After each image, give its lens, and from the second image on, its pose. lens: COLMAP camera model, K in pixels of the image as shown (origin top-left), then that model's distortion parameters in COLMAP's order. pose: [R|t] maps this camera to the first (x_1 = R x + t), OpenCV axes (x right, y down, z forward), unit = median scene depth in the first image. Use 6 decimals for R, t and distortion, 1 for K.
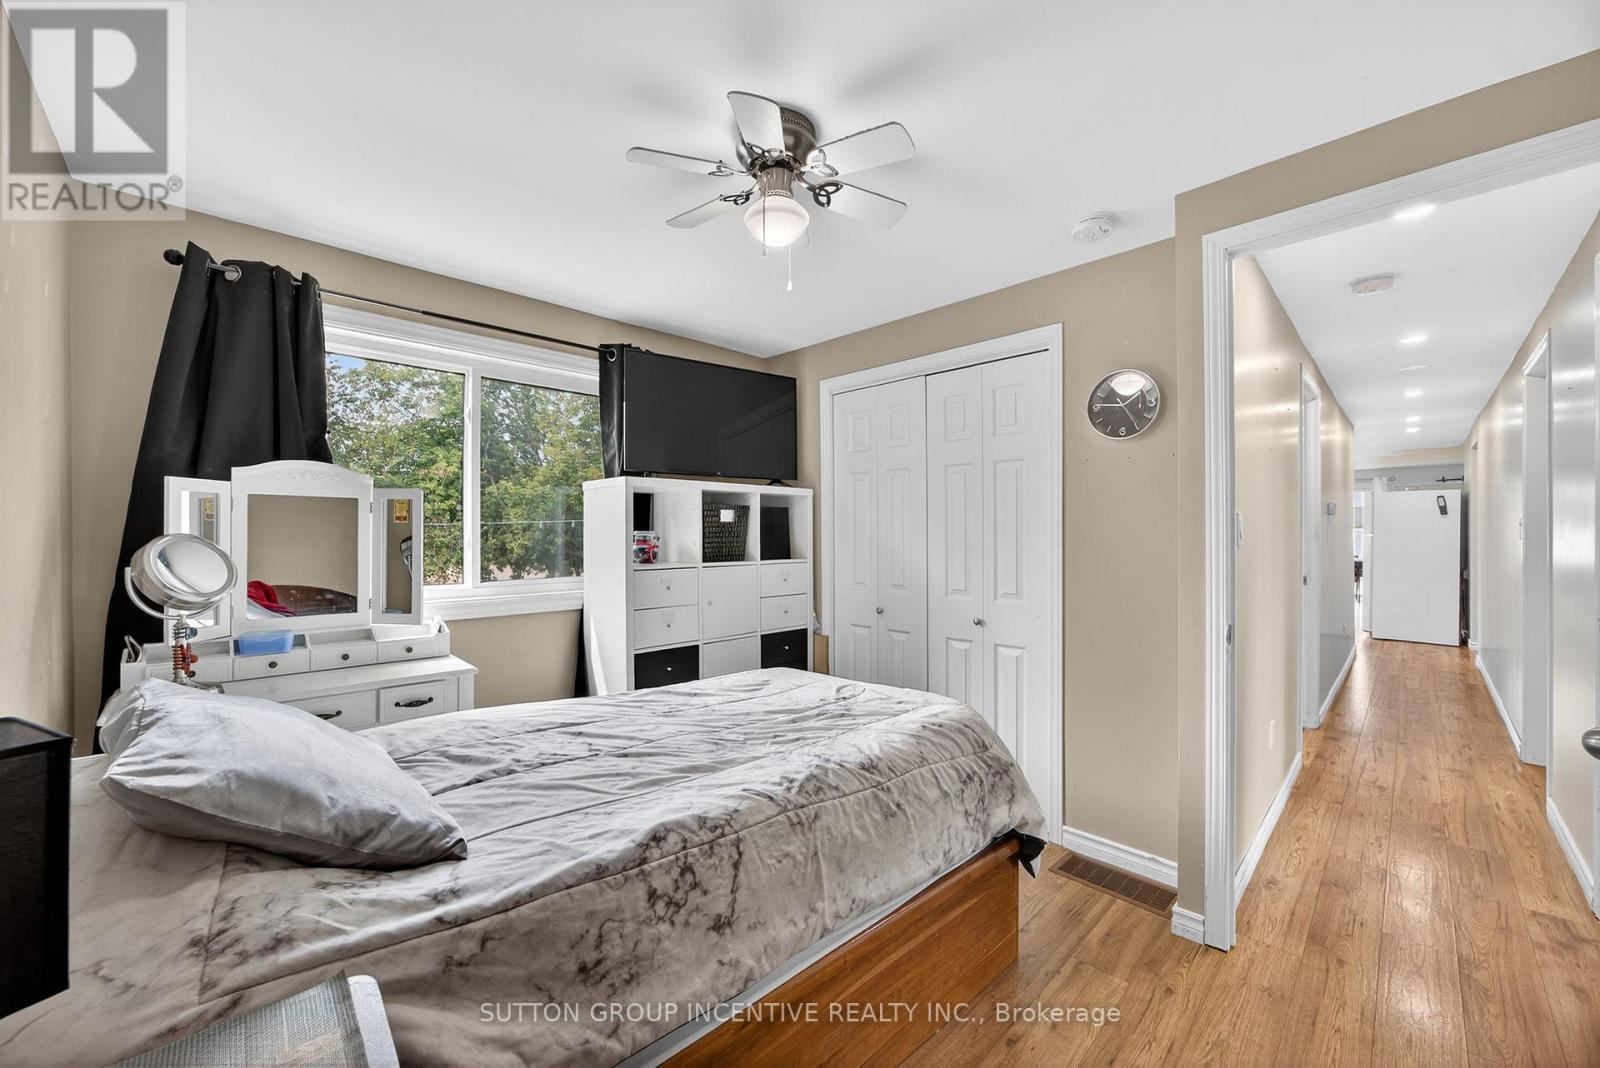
lens RADIAL K [[616.0, 0, 802.3], [0, 616.0, 533.0], [0, 0, 1]] dist [-0.024323, 0.006478]
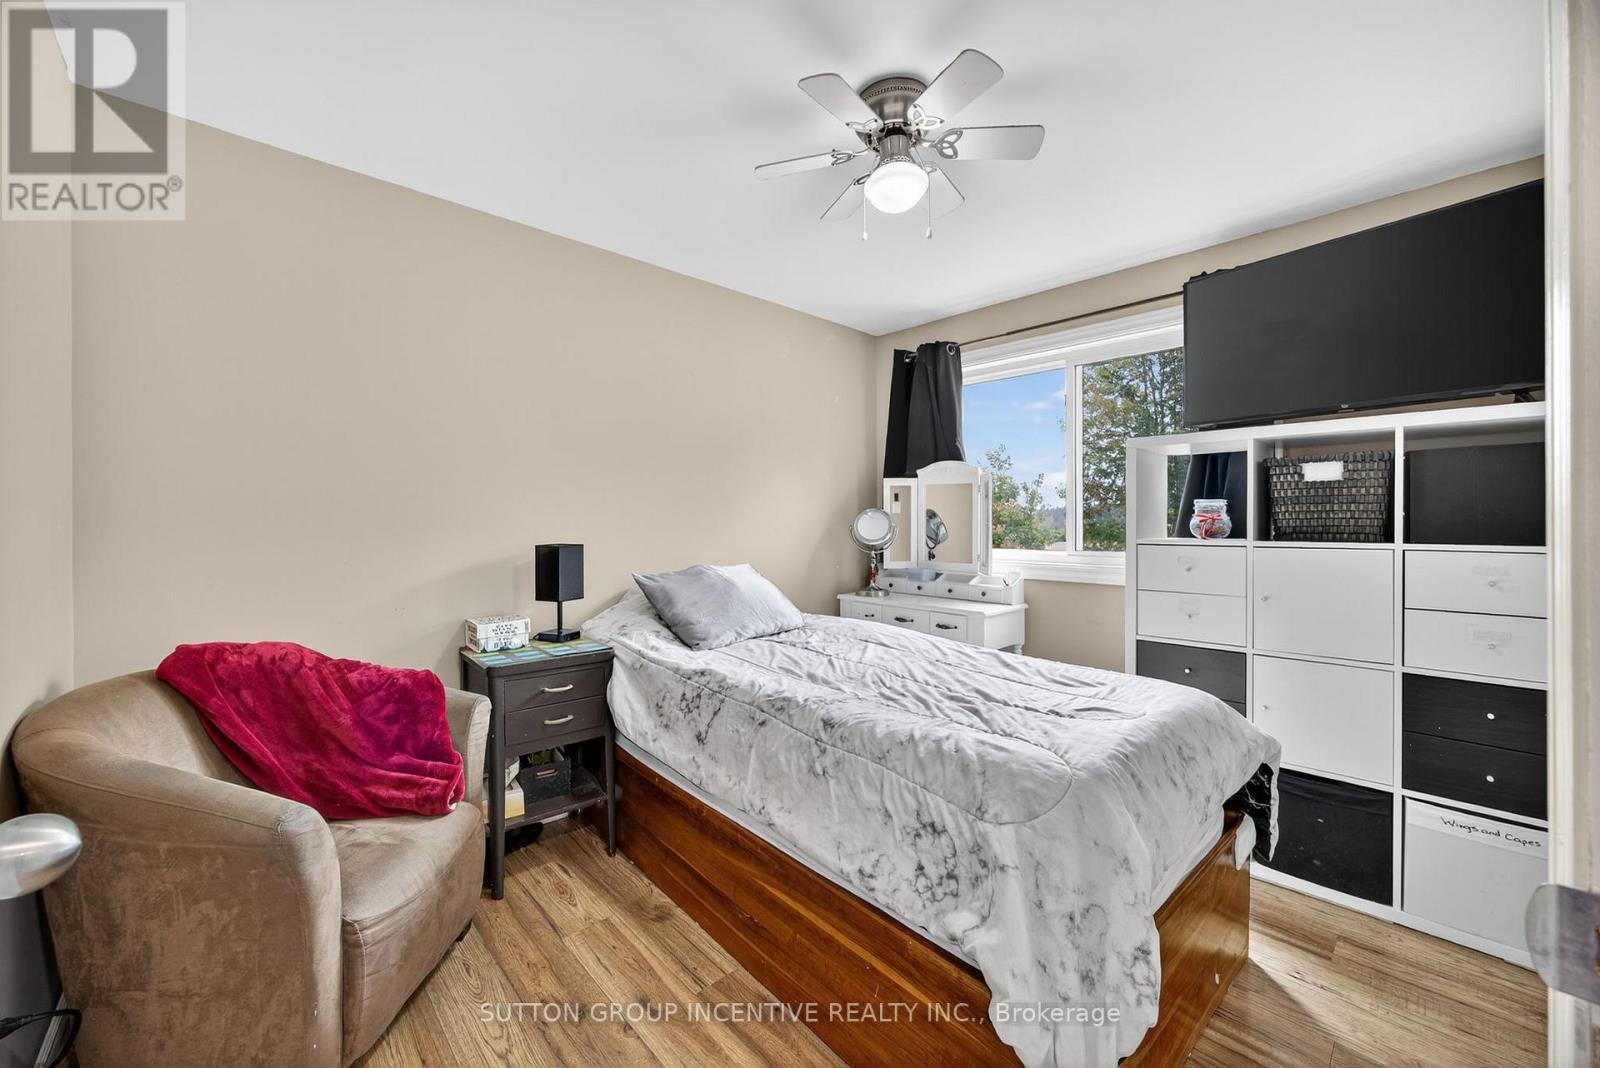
lens RADIAL K [[616.0, 0, 804.0], [0, 616.0, 528.3], [0, 0, 1]] dist [-0.024323, 0.006478]
pose [[-0.013700, 0.010337, -0.999853, 0.808753], [-0.001243, 0.999946, 0.010355, 0.039388], [0.999905, 0.001384, -0.013686, 0.712462]]
